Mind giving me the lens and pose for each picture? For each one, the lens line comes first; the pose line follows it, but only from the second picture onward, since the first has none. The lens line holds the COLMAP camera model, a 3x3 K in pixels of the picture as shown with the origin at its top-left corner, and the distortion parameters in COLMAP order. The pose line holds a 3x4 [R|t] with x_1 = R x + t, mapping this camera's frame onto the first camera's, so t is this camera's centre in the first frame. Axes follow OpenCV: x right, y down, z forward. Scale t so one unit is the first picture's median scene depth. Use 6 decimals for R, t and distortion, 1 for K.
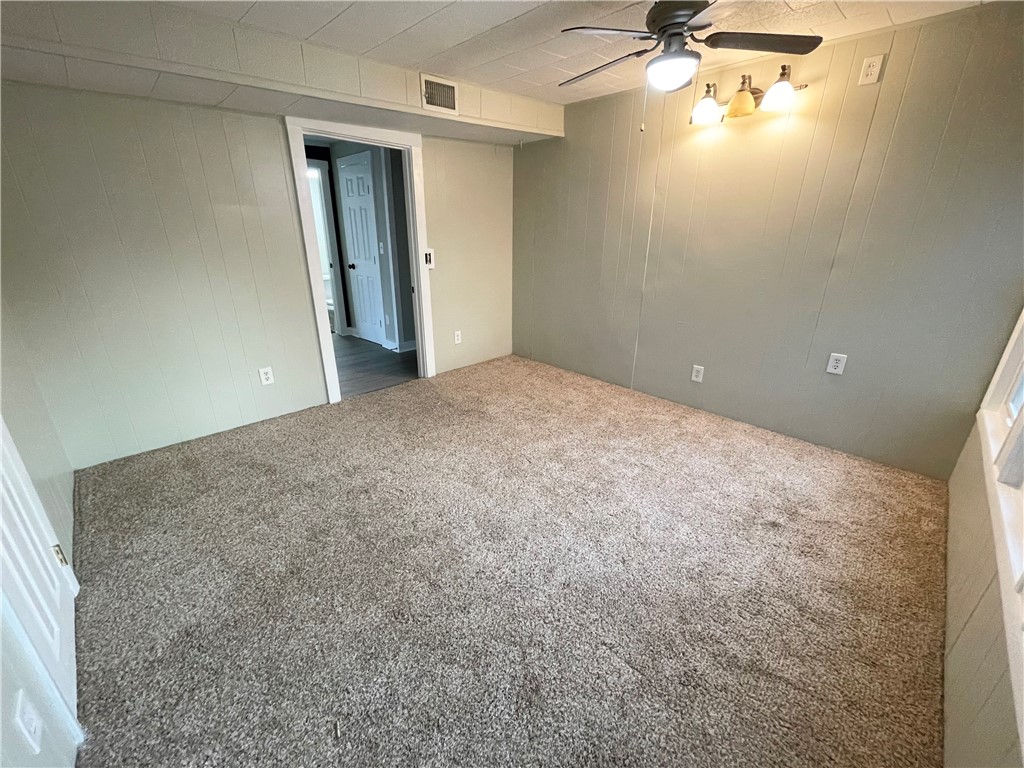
lens RADIAL K [[412.9, 0, 510.3], [0, 412.9, 385.6], [0, 0, 1]] dist [-0.011303, 0.005566]
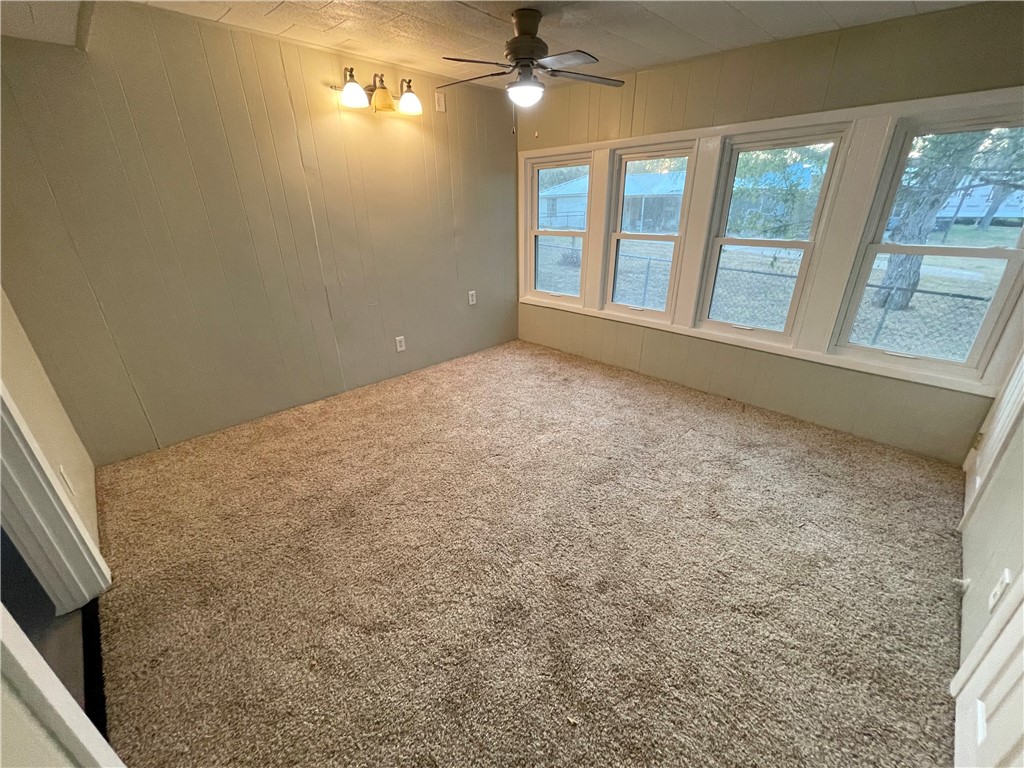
lens RADIAL K [[412.9, 0, 510.3], [0, 412.9, 385.6], [0, 0, 1]] dist [-0.011303, 0.005566]
pose [[0.004203, -0.410765, 0.911732, -0.657935], [0.364528, 0.849633, 0.381107, -0.269629], [-0.931183, 0.330750, 0.153306, 0.631995]]
